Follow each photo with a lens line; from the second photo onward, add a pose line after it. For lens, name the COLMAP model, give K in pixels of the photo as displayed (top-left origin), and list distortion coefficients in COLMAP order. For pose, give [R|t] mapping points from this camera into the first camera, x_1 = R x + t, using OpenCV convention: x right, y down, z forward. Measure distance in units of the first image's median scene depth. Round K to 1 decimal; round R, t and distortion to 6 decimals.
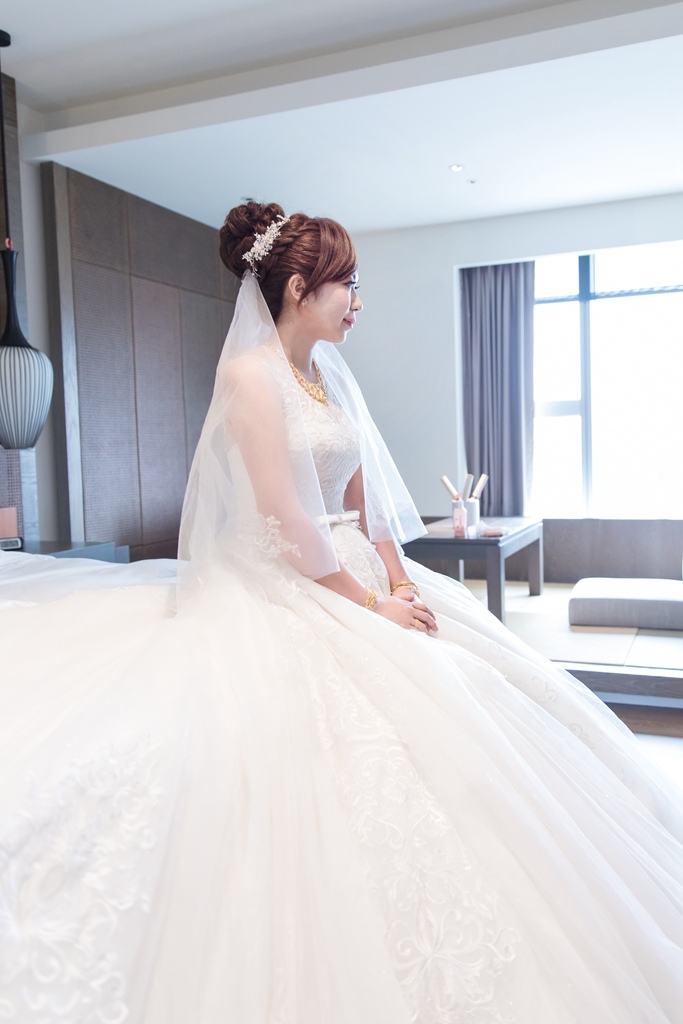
lens RADIAL K [[876.1, 0, 341.2], [0, 876.1, 481.5], [0, 0, 1]] dist [0.002341, -0.003212]
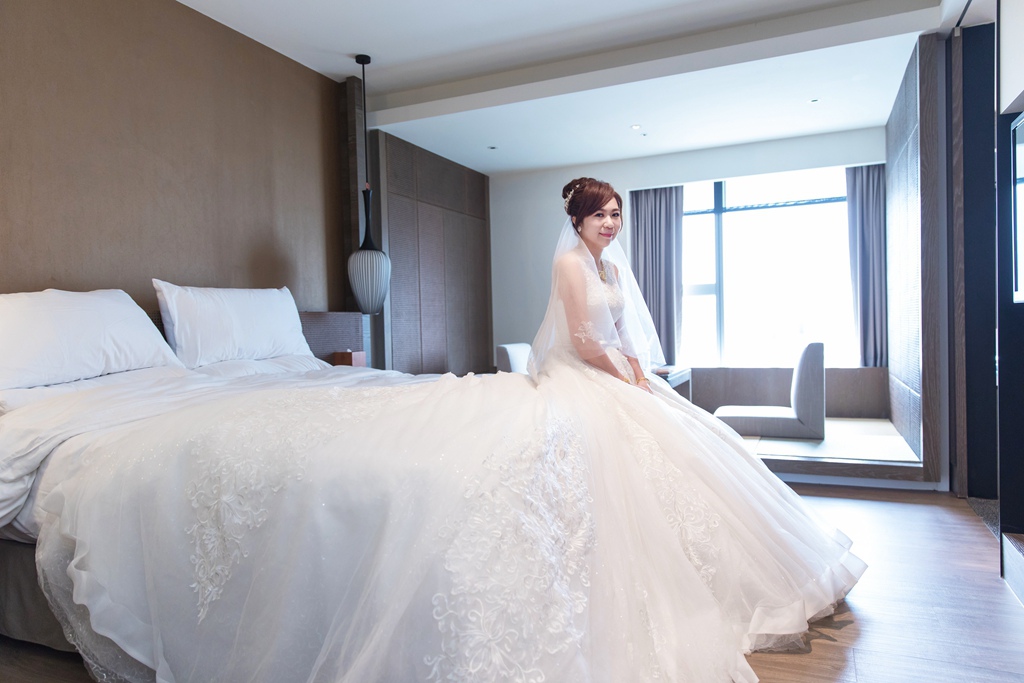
lens RADIAL K [[681.4, 0, 512.0], [0, 681.4, 341.5], [0, 0, 1]] dist [0.000457, 0.000068]
pose [[0.999885, -0.005175, -0.014286, -0.045291], [0.004987, 0.999901, -0.013157, 0.015073], [0.014353, 0.013085, 0.999811, -0.112147]]
